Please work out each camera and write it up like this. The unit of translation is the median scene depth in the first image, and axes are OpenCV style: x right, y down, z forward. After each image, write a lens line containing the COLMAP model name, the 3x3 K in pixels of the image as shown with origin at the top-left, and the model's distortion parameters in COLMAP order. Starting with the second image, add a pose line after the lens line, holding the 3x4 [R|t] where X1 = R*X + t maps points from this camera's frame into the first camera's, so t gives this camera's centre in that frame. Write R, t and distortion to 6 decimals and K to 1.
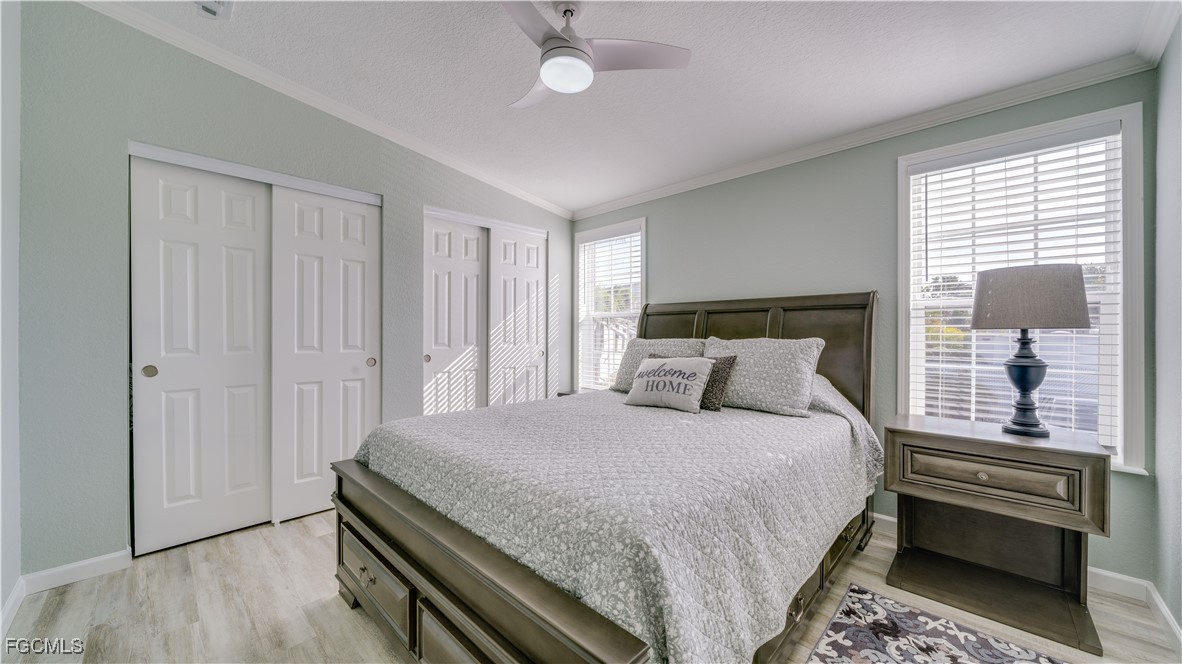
lens RADIAL K [[424.4, 0, 585.4], [0, 424.4, 333.2], [0, 0, 1]] dist [-0.002989, -0.000291]
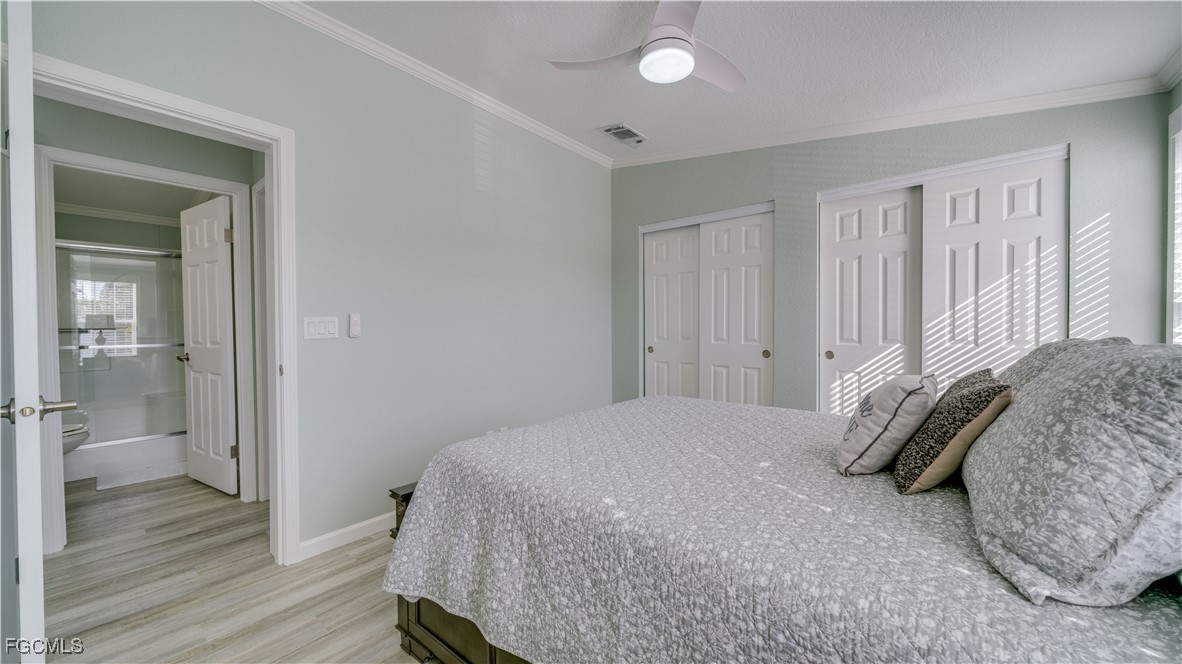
lens RADIAL K [[424.4, 0, 593.0], [0, 424.4, 330.3], [0, 0, 1]] dist [-0.002989, -0.000291]
pose [[0.071222, 0.008572, -0.997424, 0.474239], [0.004594, 0.999950, 0.008922, -0.005501], [0.997450, -0.005218, 0.071179, 0.391029]]
